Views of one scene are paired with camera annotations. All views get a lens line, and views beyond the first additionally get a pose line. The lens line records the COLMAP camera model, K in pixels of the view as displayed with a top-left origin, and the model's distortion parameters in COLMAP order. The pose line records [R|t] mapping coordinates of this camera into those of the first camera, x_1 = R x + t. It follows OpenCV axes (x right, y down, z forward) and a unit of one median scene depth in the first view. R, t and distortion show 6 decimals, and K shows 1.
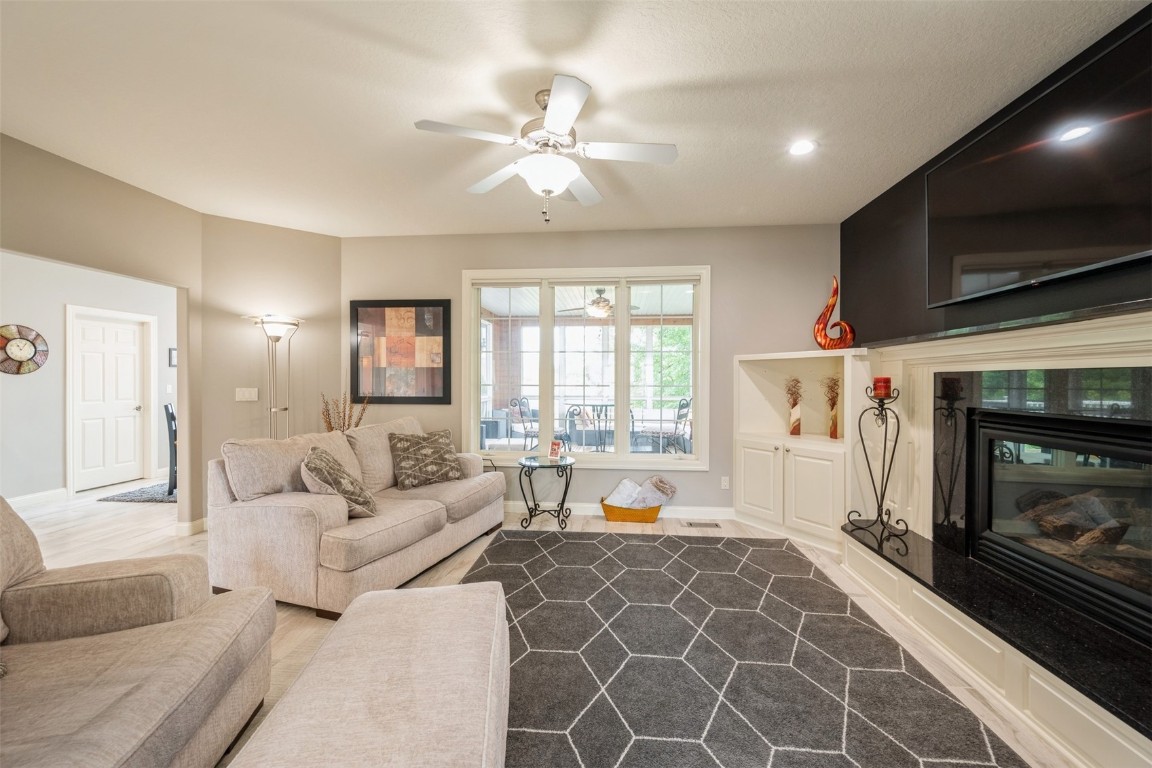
lens RADIAL K [[457.3, 0, 577.5], [0, 457.3, 382.5], [0, 0, 1]] dist [0.000645, 0.000130]
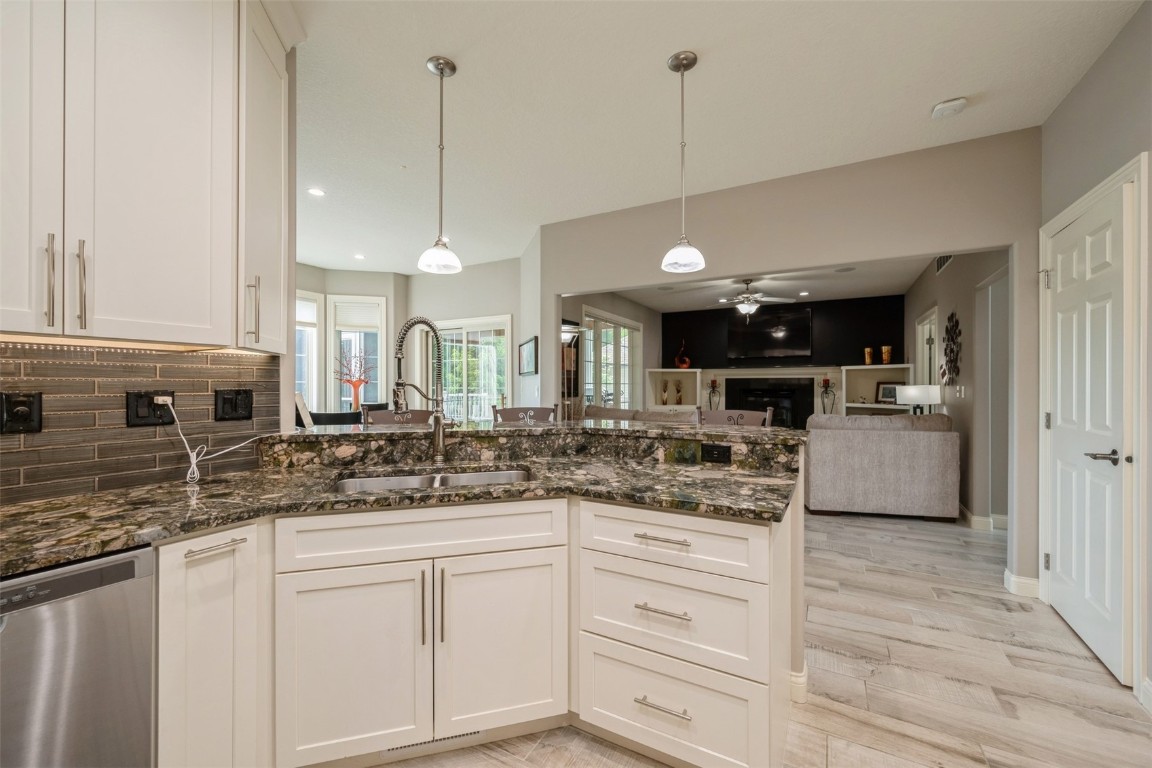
lens RADIAL K [[457.3, 0, 577.4], [0, 457.3, 385.4], [0, 0, 1]] dist [0.000645, 0.000130]
pose [[0.396272, -0.003852, 0.918125, -1.655244], [0.005705, 0.999982, 0.001733, 0.010230], [-0.918115, 0.004551, 0.396287, 0.459452]]
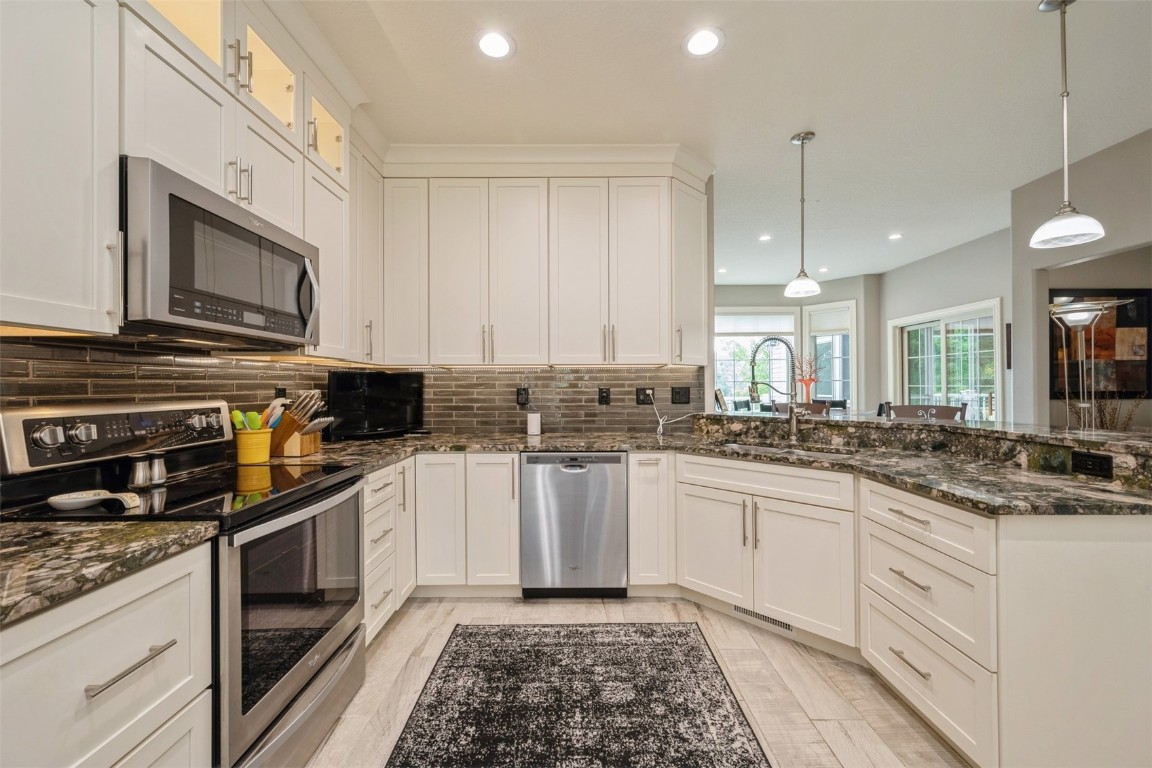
lens RADIAL K [[457.3, 0, 581.1], [0, 457.3, 383.6], [0, 0, 1]] dist [0.000645, 0.000130]
pose [[0.994330, -0.008761, 0.105980, -1.638752], [0.009680, 0.999920, -0.008166, 0.012389], [-0.105900, 0.009146, 0.994335, 0.193061]]
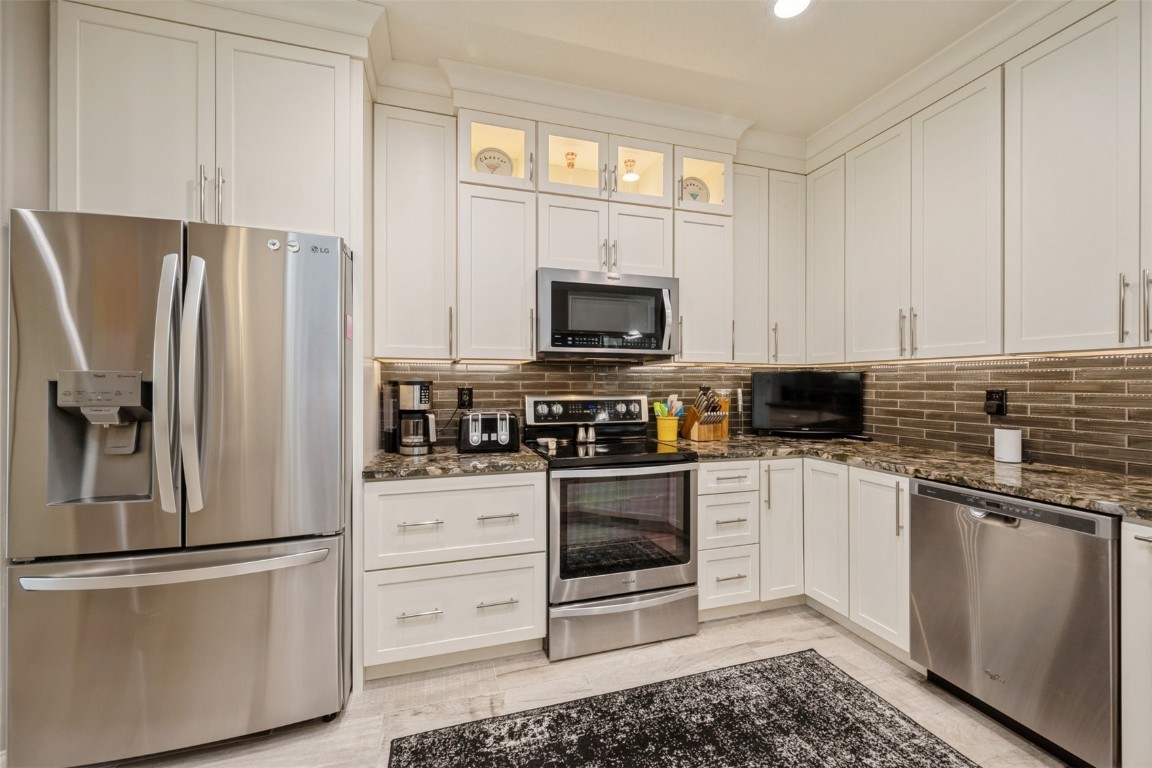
lens RADIAL K [[457.3, 0, 572.9], [0, 457.3, 385.4], [0, 0, 1]] dist [0.000645, 0.000130]
pose [[0.382591, -0.003137, -0.923913, -1.375232], [-0.003199, 0.999984, -0.004719, 0.011135], [0.923912, 0.004761, 0.382574, 0.320597]]
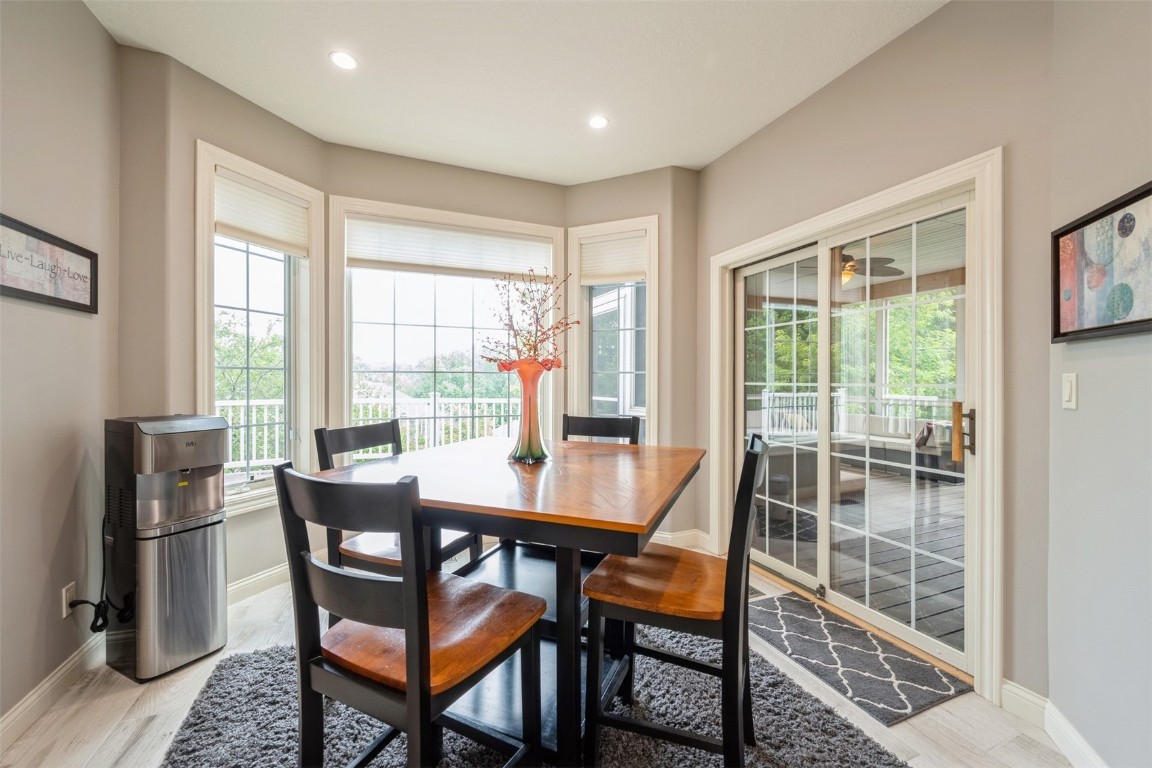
lens RADIAL K [[457.3, 0, 572.3], [0, 457.3, 380.5], [0, 0, 1]] dist [0.000645, 0.000130]
pose [[0.886646, -0.001738, 0.462446, -1.100438], [0.001685, 0.999998, 0.000526, 0.014111], [-0.462446, 0.000313, 0.886647, 0.924857]]
